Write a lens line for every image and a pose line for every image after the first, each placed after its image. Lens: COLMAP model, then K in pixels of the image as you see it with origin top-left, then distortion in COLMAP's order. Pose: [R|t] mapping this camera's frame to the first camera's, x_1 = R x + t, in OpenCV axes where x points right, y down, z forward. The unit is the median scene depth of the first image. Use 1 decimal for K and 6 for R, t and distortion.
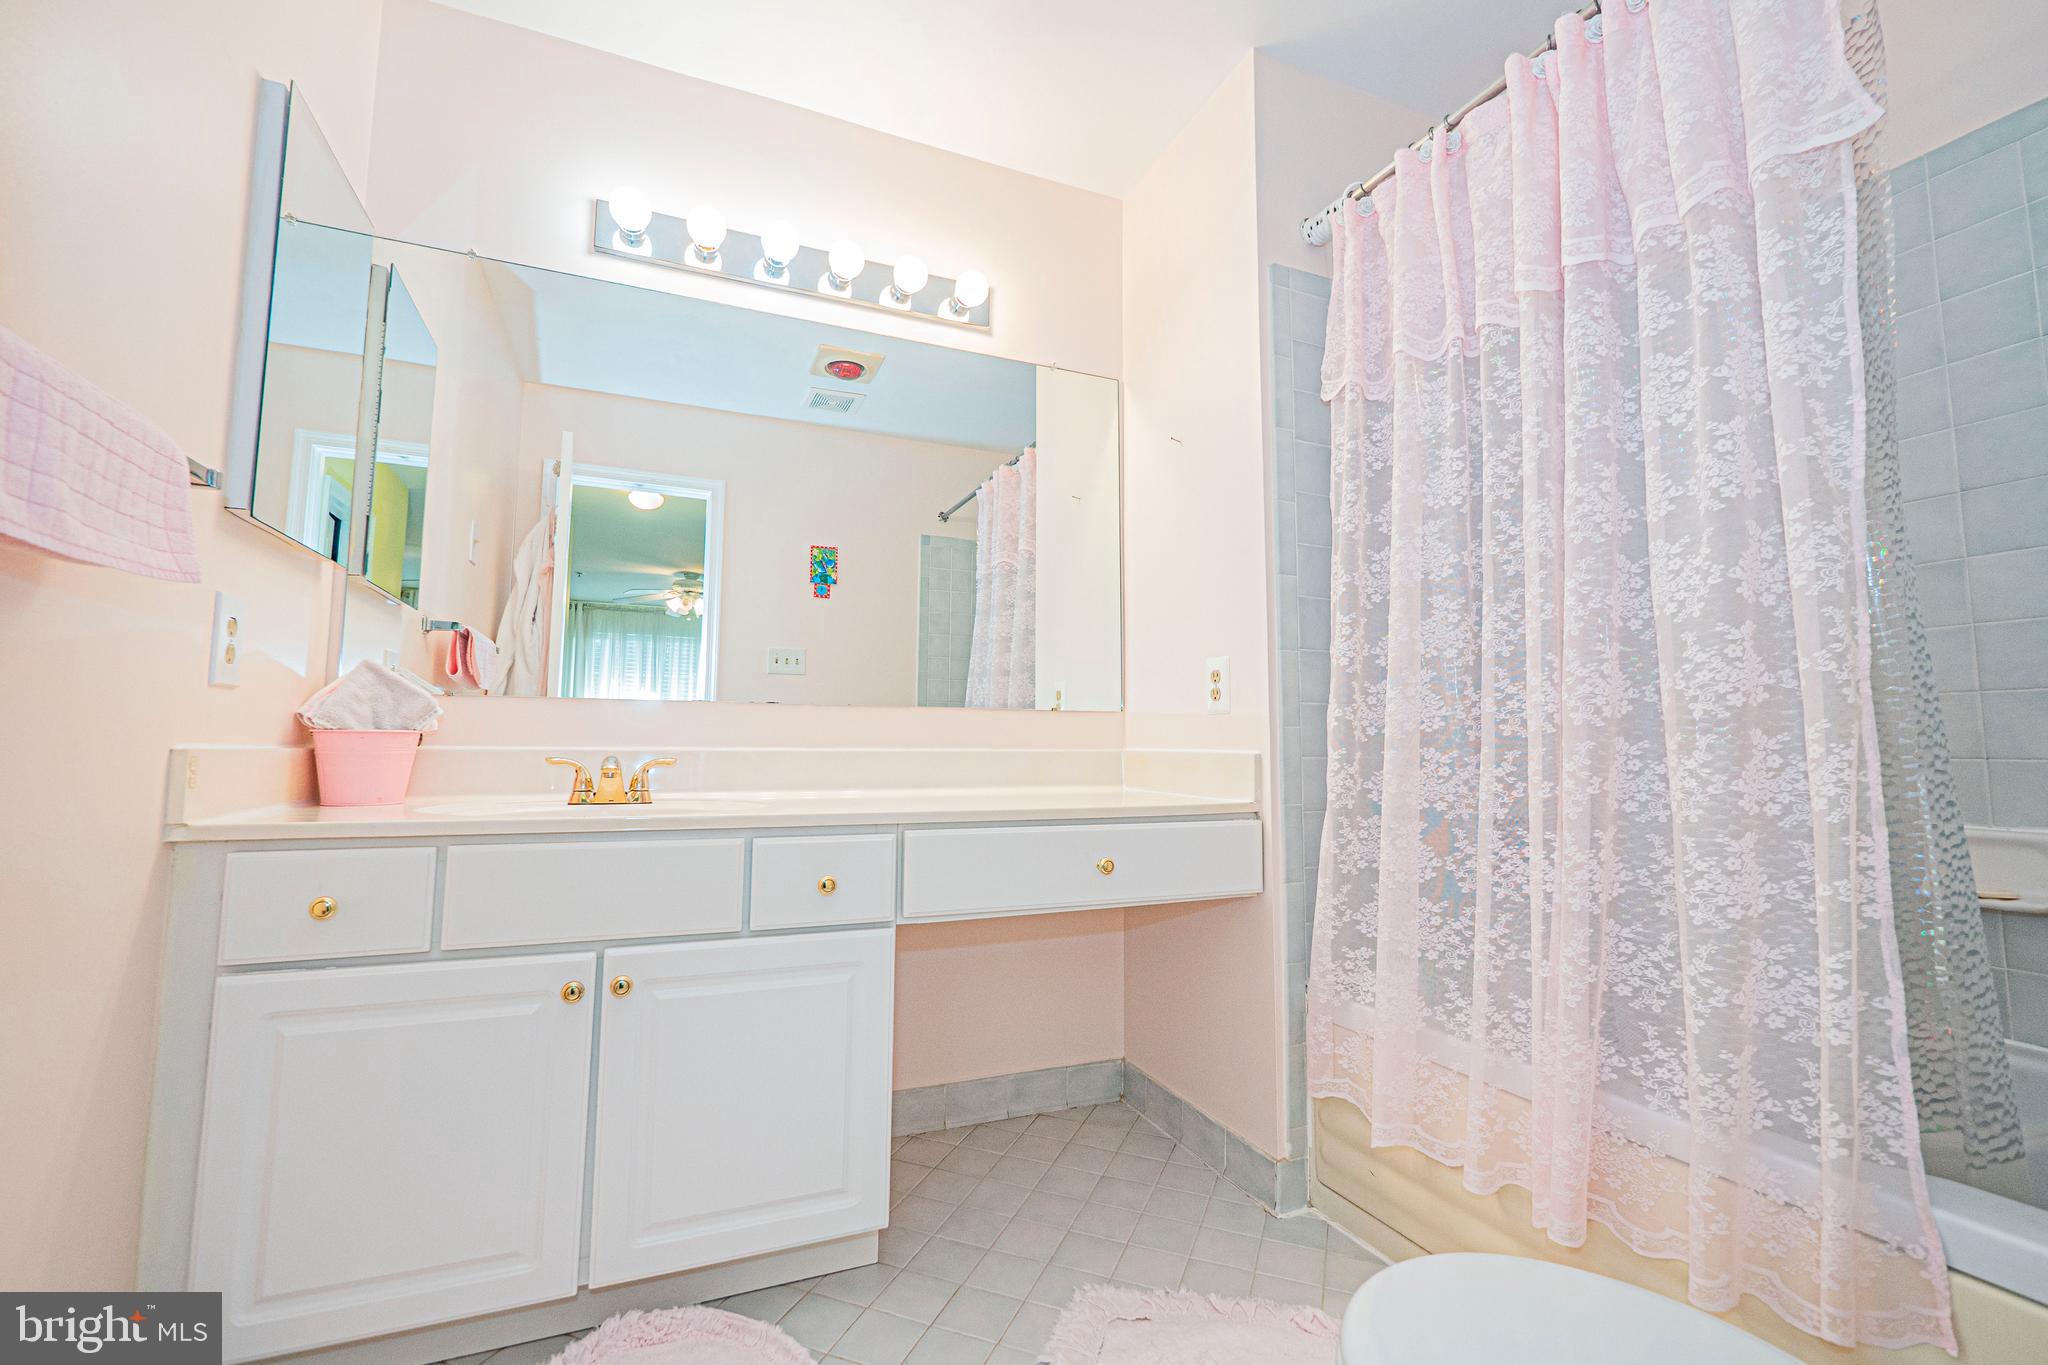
lens RADIAL K [[866.0, 0, 1022.2], [0, 866.0, 669.4], [0, 0, 1]] dist [-0.006751, 0.001140]
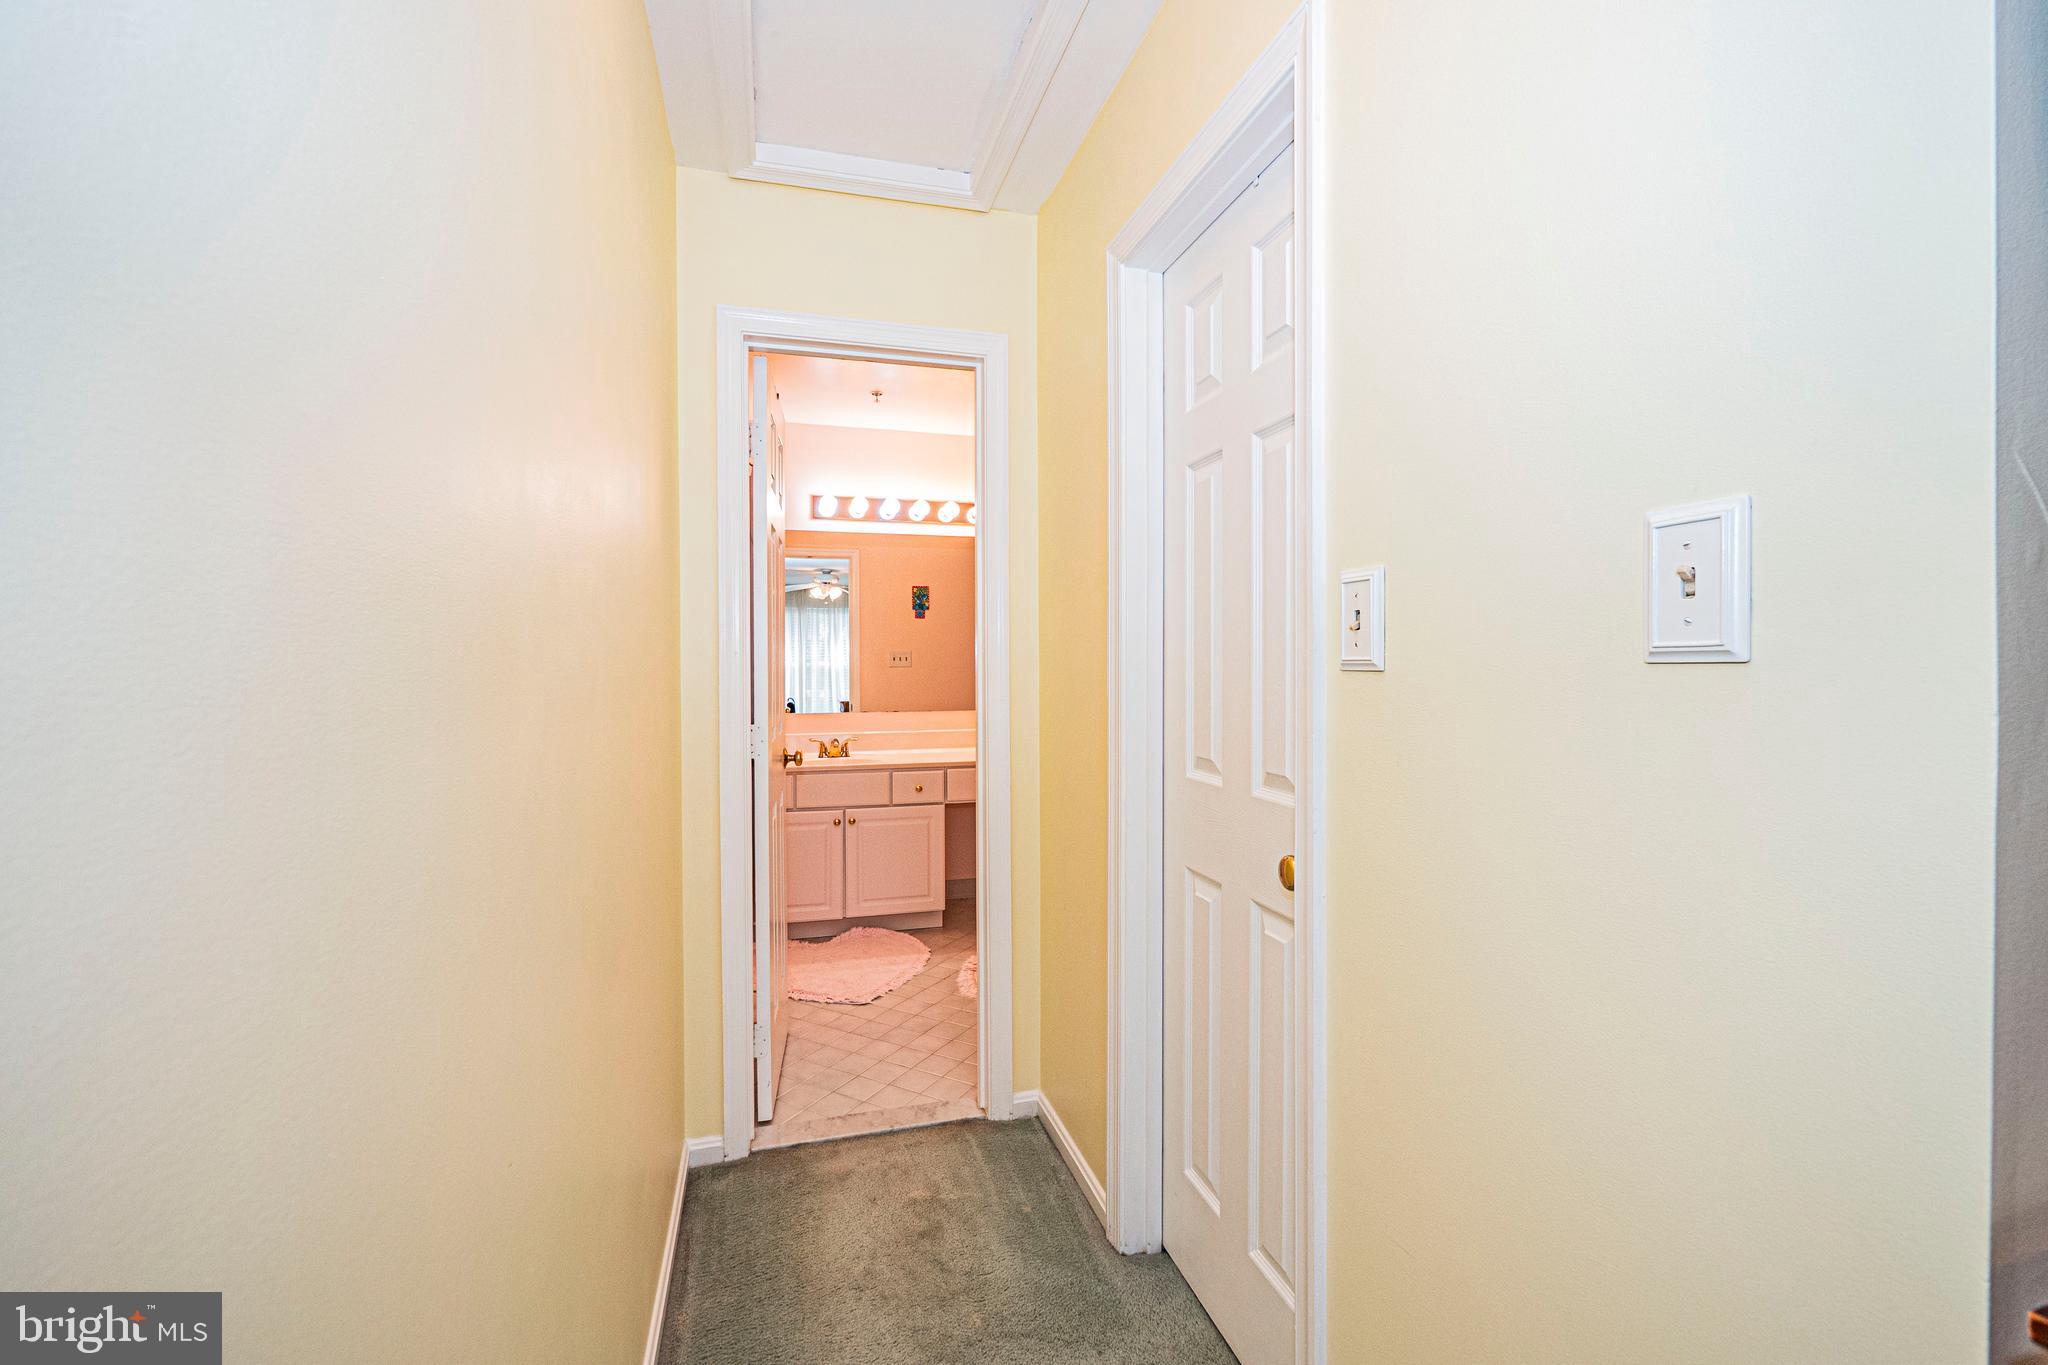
lens RADIAL K [[866.0, 0, 1022.2], [0, 866.0, 669.4], [0, 0, 1]] dist [-0.006751, 0.001140]
pose [[0.992063, -0.012014, -0.125170, 0.341862], [0.023485, 0.995613, 0.090575, -0.281742], [0.123533, -0.092796, 0.987992, -1.251314]]
